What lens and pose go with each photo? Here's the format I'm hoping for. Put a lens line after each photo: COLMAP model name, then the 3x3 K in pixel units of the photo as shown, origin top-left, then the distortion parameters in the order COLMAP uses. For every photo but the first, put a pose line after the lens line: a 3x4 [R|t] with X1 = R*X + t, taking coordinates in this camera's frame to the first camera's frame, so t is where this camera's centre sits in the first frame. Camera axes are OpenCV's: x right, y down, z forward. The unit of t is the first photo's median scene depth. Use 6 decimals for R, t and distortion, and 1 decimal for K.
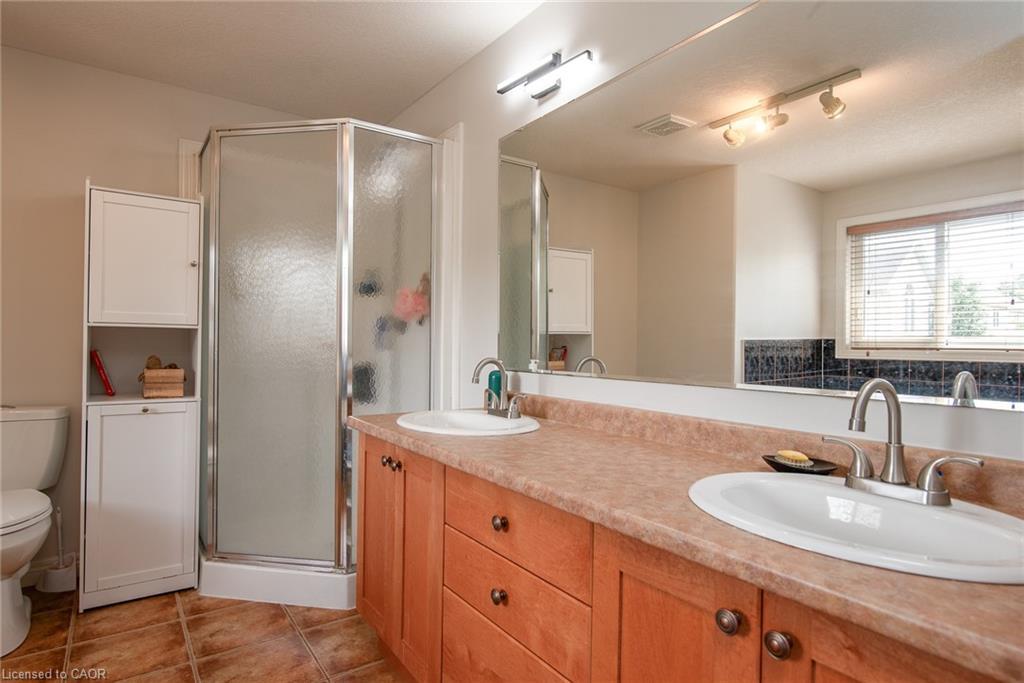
lens RADIAL K [[560.9, 0, 517.4], [0, 560.9, 340.0], [0, 0, 1]] dist [0.005473, -0.001003]
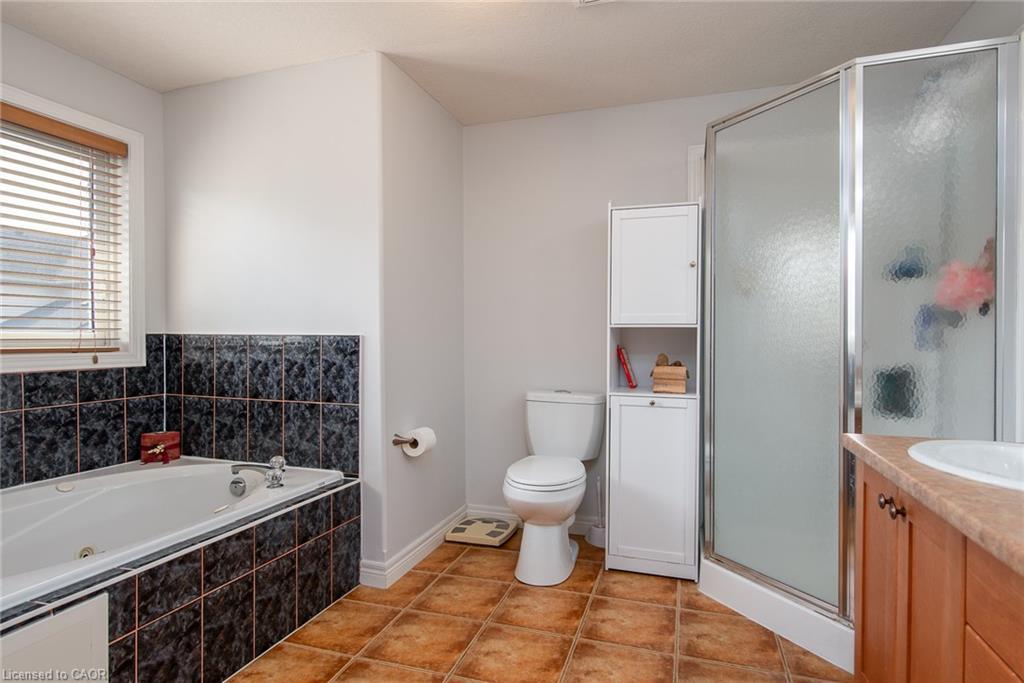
lens RADIAL K [[560.9, 0, 508.7], [0, 560.9, 342.2], [0, 0, 1]] dist [0.005473, -0.001003]
pose [[0.593462, -0.002526, -0.804858, 0.050618], [0.006622, 0.999977, 0.001745, 0.002521], [0.804834, -0.006365, 0.593465, 0.133161]]
